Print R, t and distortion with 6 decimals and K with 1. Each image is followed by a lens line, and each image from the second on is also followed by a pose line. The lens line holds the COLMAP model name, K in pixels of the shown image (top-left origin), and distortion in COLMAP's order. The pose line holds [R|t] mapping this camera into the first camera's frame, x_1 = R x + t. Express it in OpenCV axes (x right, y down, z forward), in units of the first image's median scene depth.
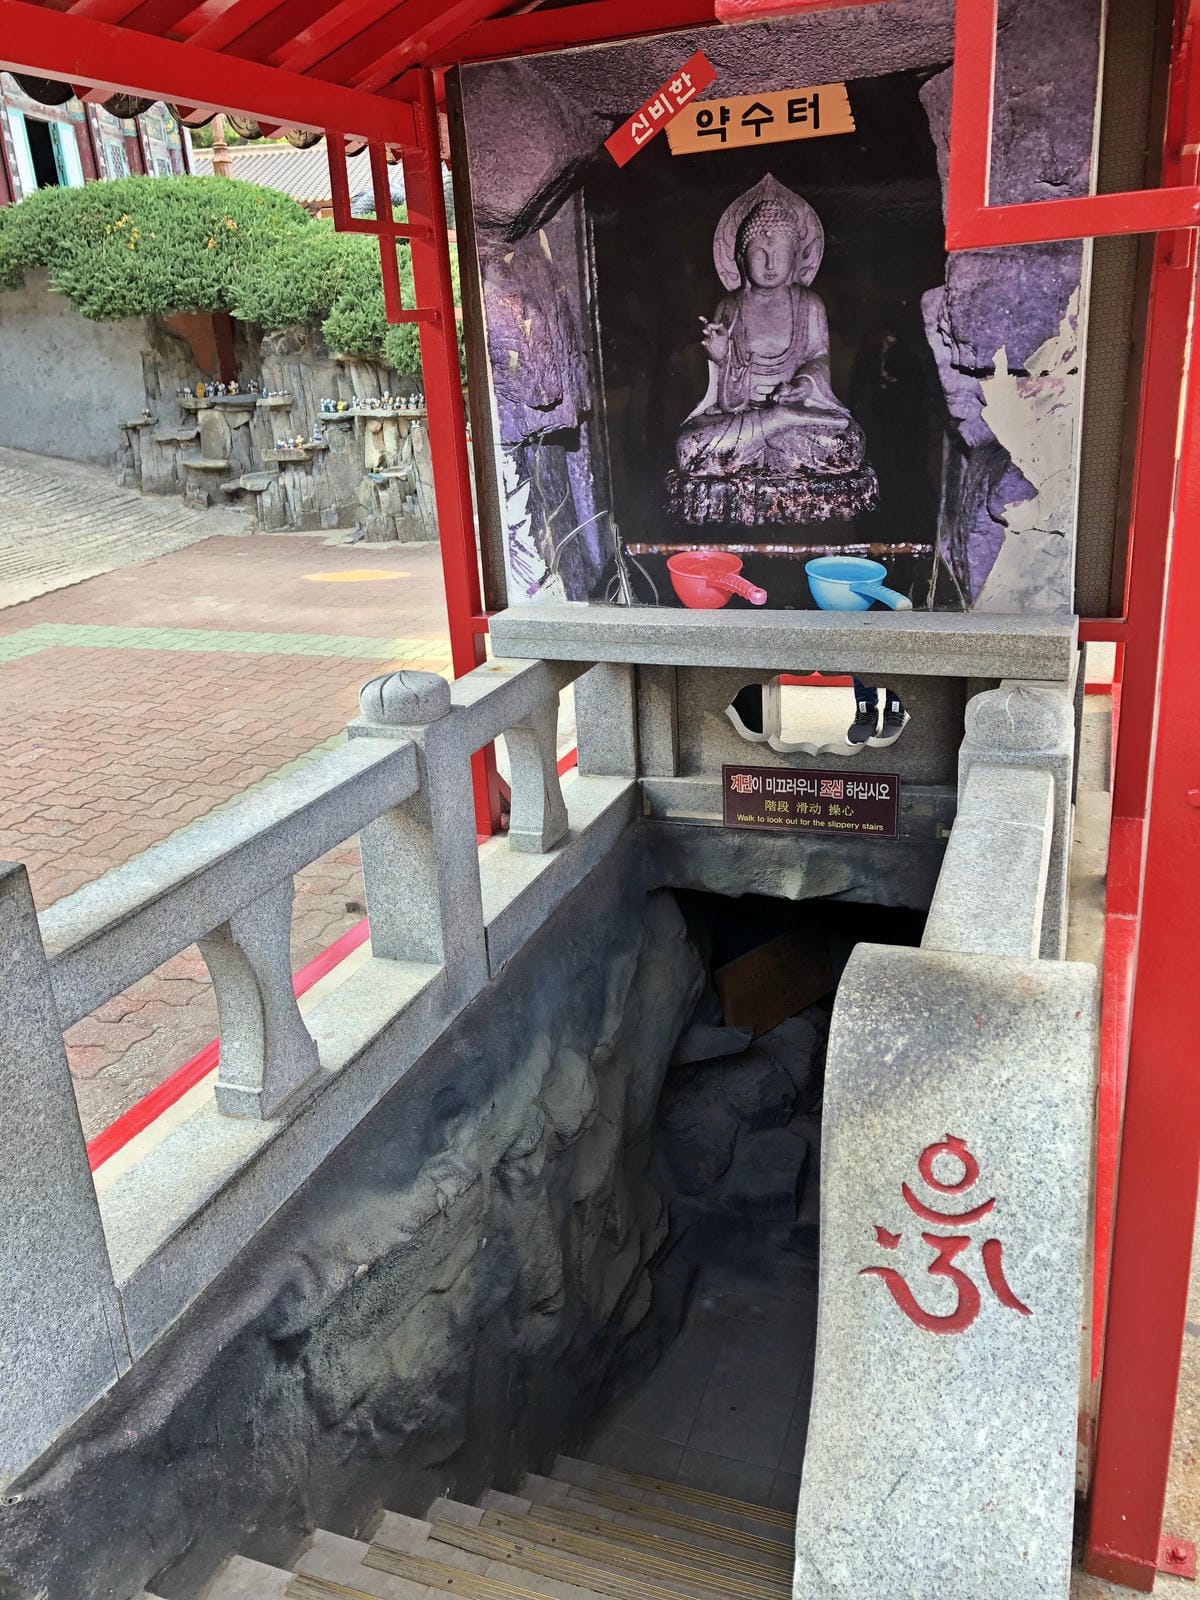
lens RADIAL K [[1287.3, 0, 596.1], [0, 1287.3, 787.7], [0, 0, 1]] dist [0.041134, -0.041543]
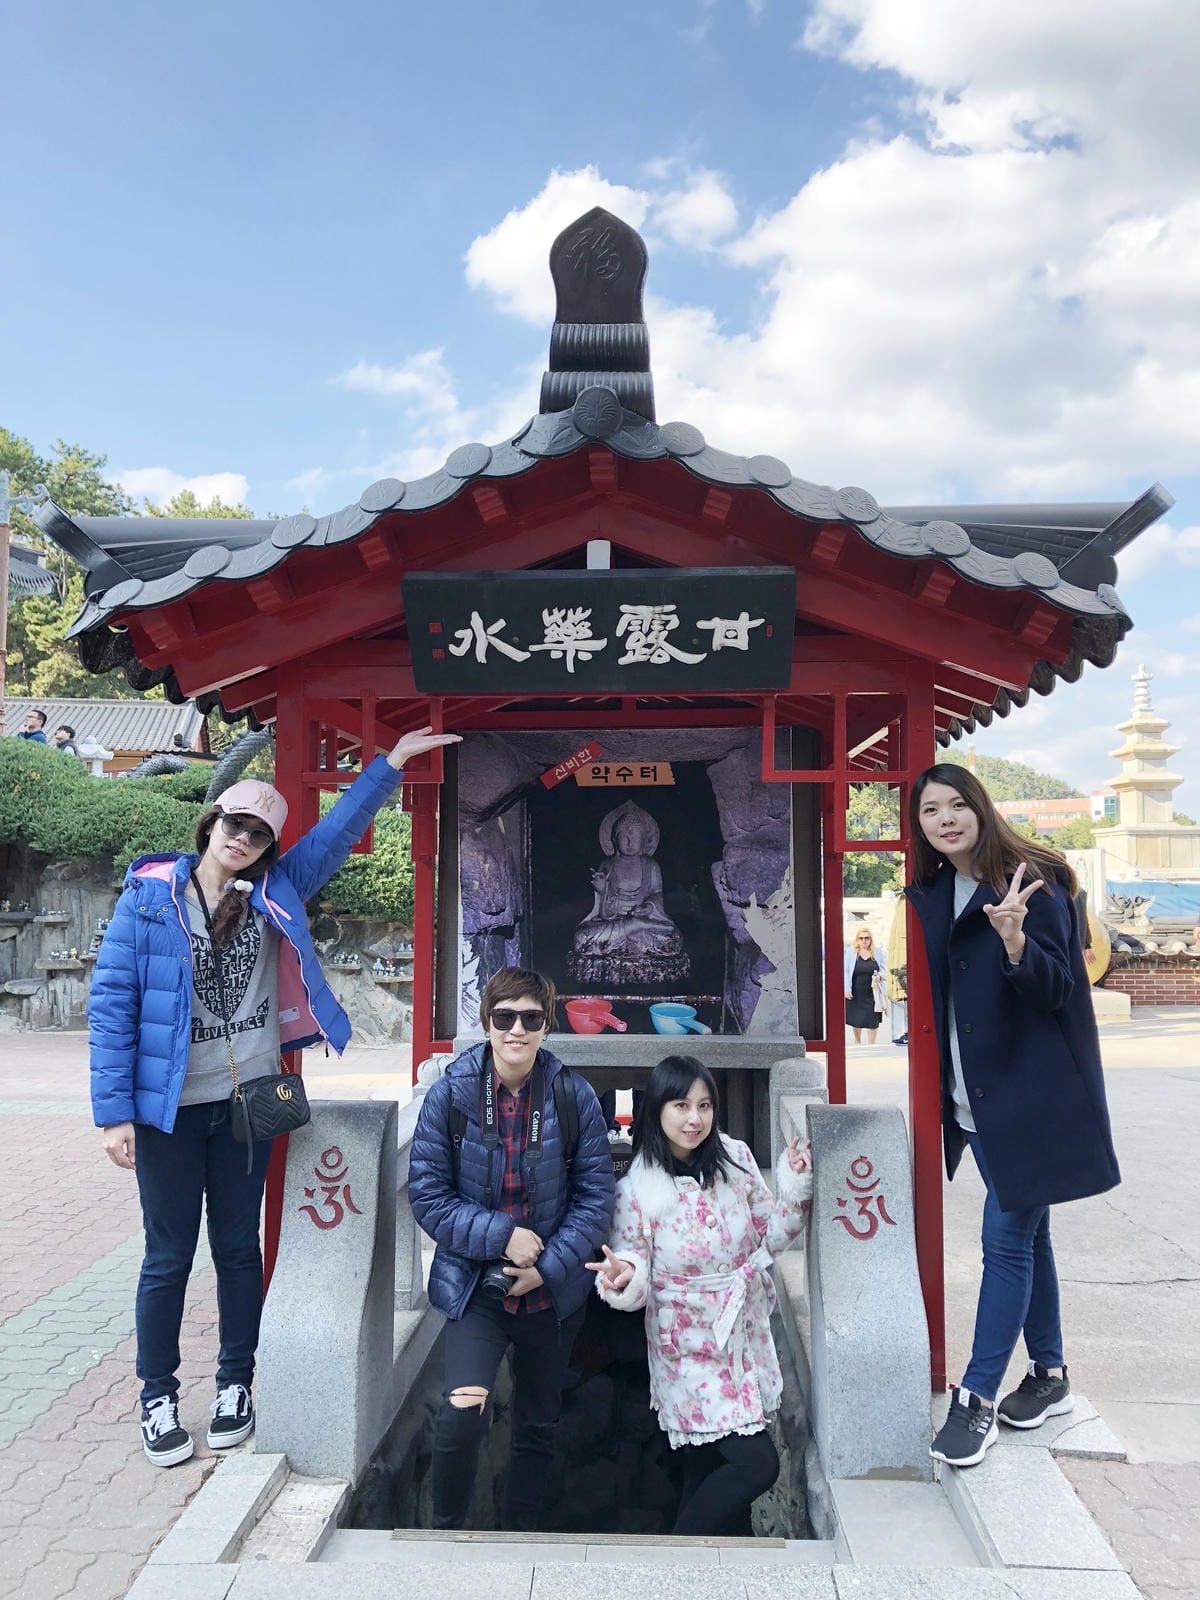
lens RADIAL K [[1287.3, 0, 604.0], [0, 1287.3, 798.1], [0, 0, 1]] dist [0.041134, -0.041543]
pose [[0.950360, 0.076959, 0.301484, -0.439330], [0.050151, 0.918375, -0.392520, 0.243652], [-0.307084, 0.388155, 0.868928, -0.583169]]
